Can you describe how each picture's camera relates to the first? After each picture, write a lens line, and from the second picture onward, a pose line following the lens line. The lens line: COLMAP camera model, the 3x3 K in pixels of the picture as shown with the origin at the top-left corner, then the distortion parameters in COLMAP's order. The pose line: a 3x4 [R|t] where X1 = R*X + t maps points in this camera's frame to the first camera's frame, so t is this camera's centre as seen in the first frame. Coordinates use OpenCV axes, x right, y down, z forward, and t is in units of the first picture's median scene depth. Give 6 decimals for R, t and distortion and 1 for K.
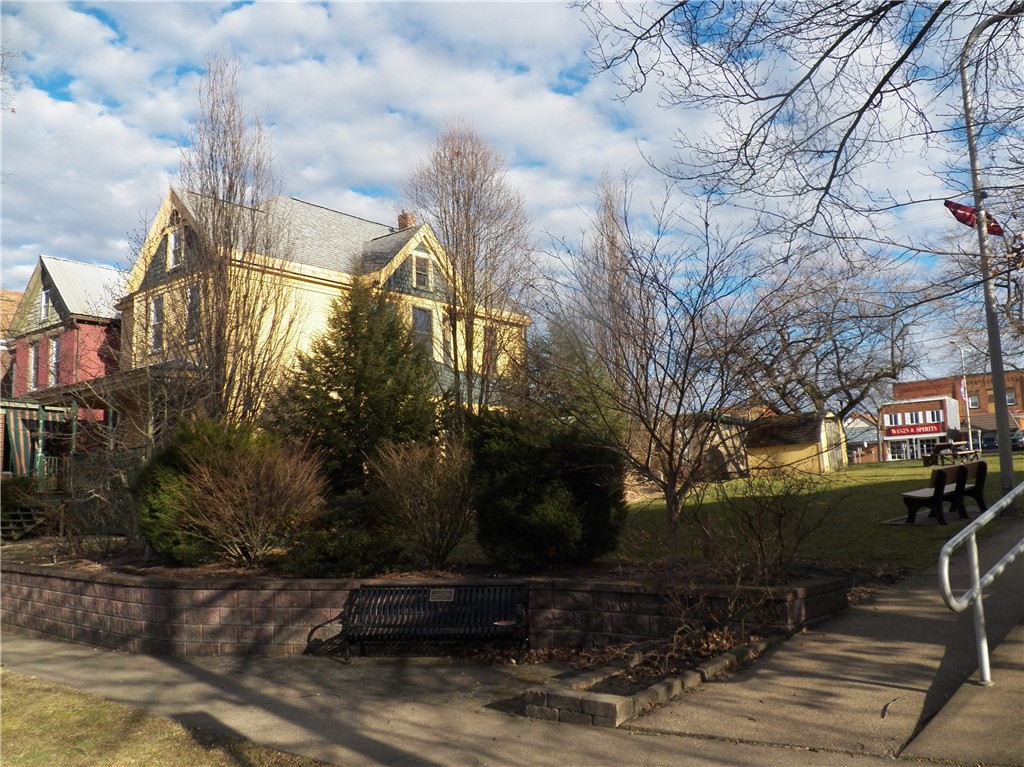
lens RADIAL K [[823.5, 0, 510.0], [0, 823.5, 388.2], [0, 0, 1]] dist [-0.115481, 0.039793]
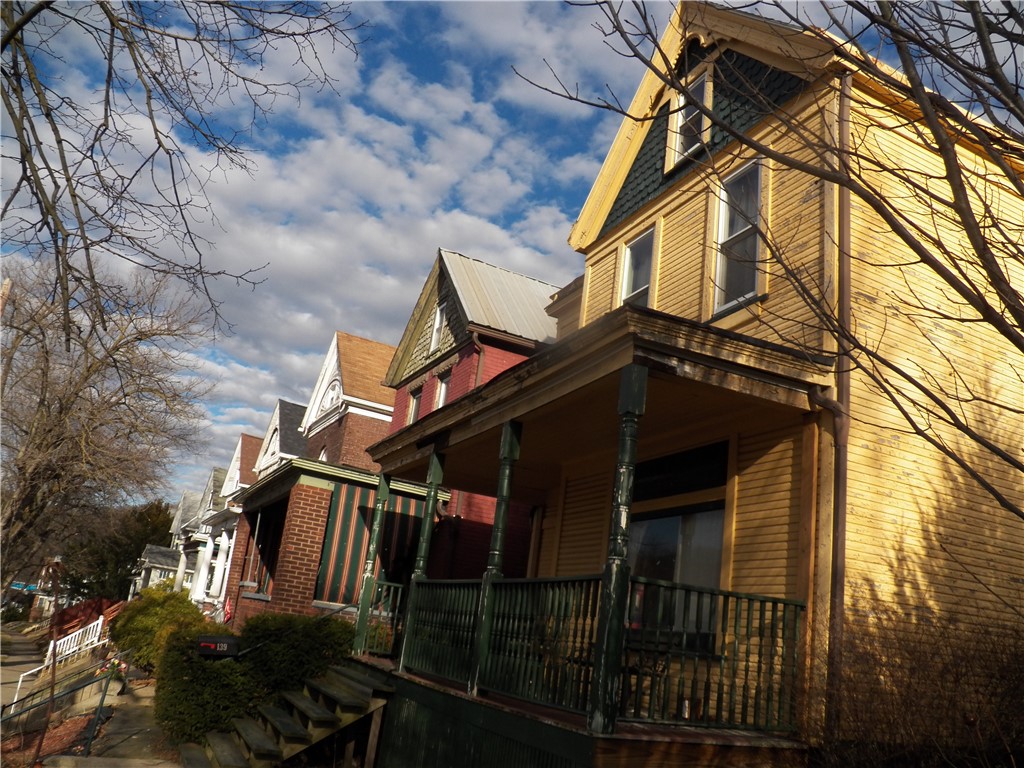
lens RADIAL K [[823.5, 0, 507.2], [0, 823.5, 387.4], [0, 0, 1]] dist [-0.115481, 0.039793]
pose [[0.870014, 0.008880, -0.492947, -0.250698], [-0.108349, 0.978839, -0.173594, 0.043930], [0.480974, 0.204439, 0.852566, 0.541225]]
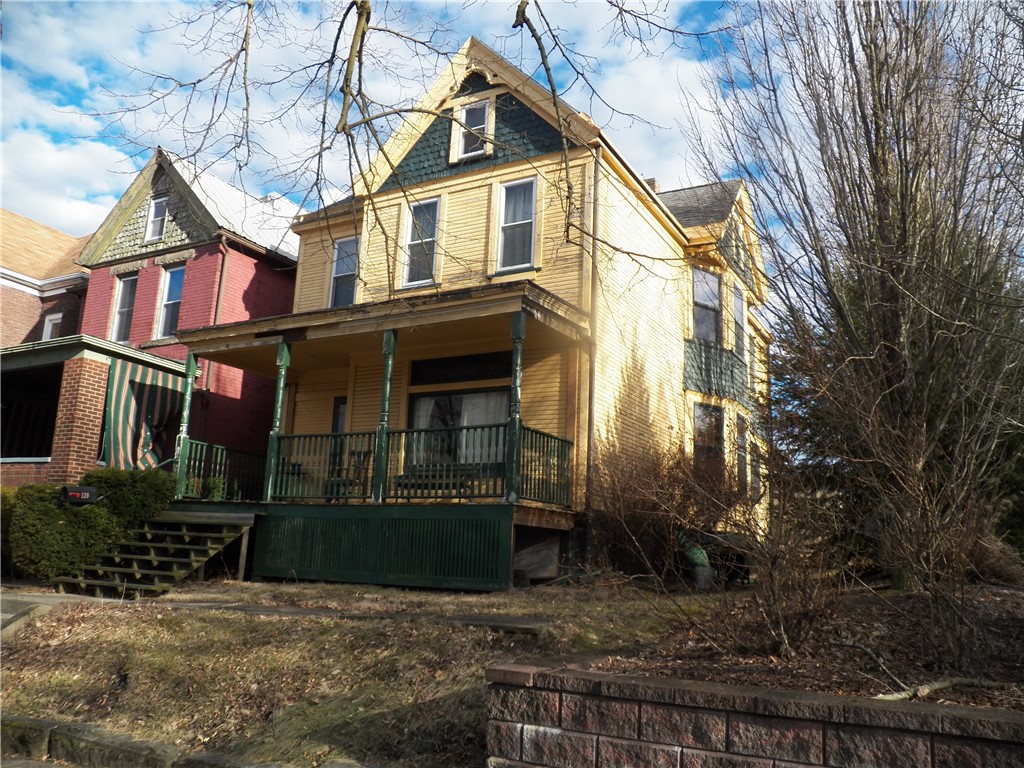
lens RADIAL K [[823.5, 0, 504.3], [0, 823.5, 383.1], [0, 0, 1]] dist [-0.115481, 0.039793]
pose [[0.987191, 0.110200, 0.115368, -0.385965], [-0.098219, 0.989627, -0.104844, 0.075483], [-0.125725, 0.092170, 0.987774, 0.339997]]
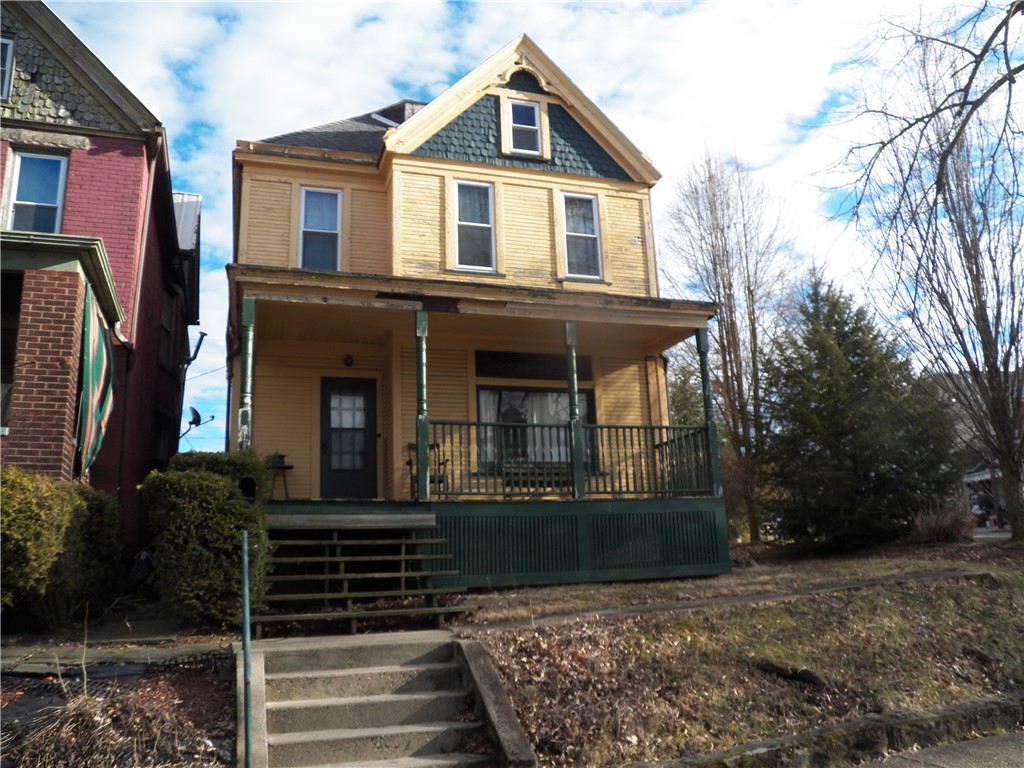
lens RADIAL K [[823.5, 0, 515.7], [0, 823.5, 387.5], [0, 0, 1]] dist [-0.115481, 0.039793]
pose [[0.568829, 0.206009, 0.796237, -0.769033], [-0.080921, 0.977443, -0.195082, 0.129625], [-0.818465, 0.046536, 0.572669, 0.570813]]
